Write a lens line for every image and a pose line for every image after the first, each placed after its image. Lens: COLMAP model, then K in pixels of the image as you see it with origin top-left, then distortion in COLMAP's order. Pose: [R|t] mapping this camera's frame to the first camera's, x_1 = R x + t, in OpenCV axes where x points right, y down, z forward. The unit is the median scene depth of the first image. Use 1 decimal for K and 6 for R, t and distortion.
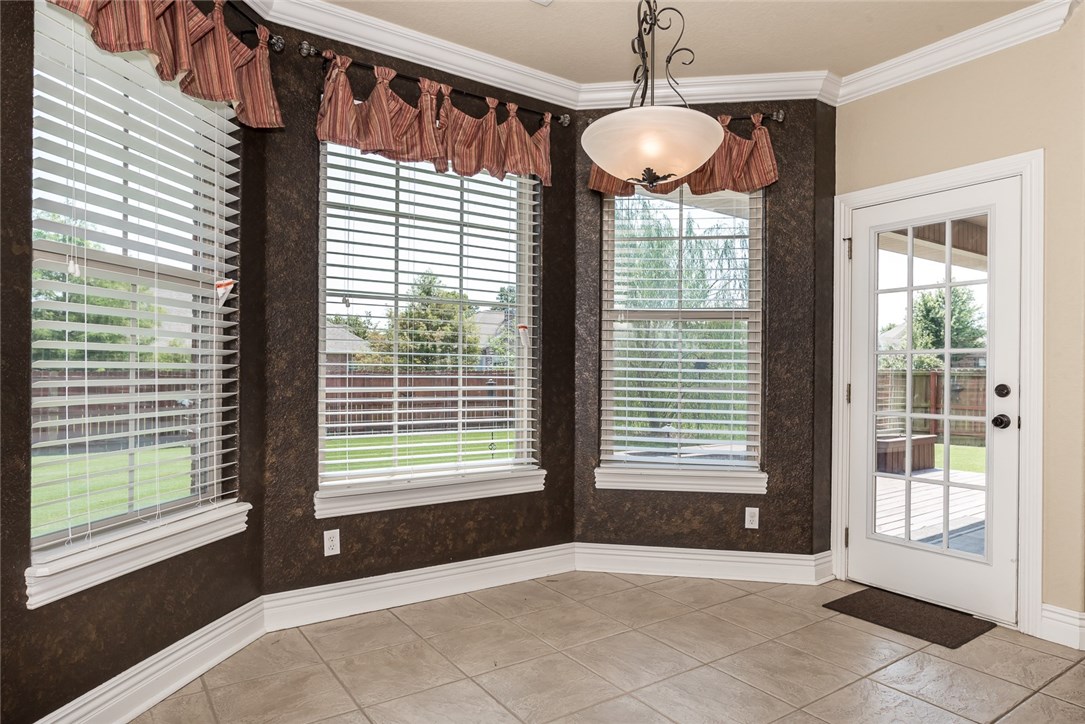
lens RADIAL K [[685.7, 0, 552.9], [0, 685.7, 367.0], [0, 0, 1]] dist [-0.006151, -0.000310]
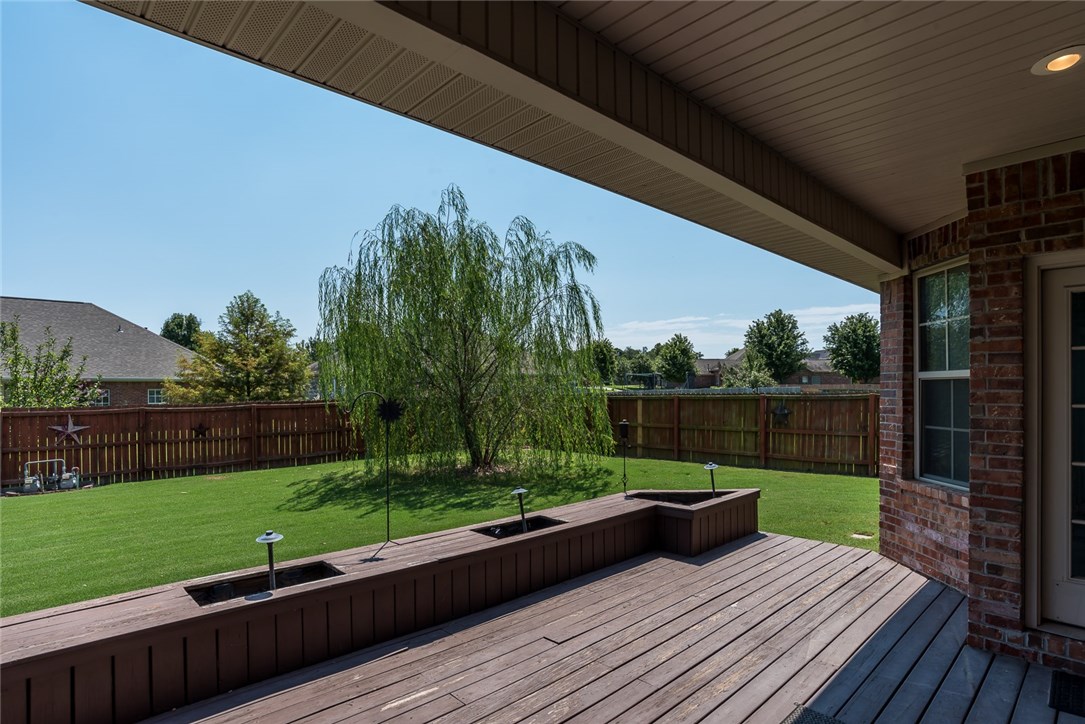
lens RADIAL K [[558.3, 0, 533.1], [0, 558.3, 383.6], [0, 0, 1]] dist [-0.041888, 0.008747]
pose [[0.994400, -0.012309, 0.104963, 0.059541], [0.012571, 0.999919, -0.001834, -0.005210], [-0.104932, 0.003143, 0.994474, 0.099691]]
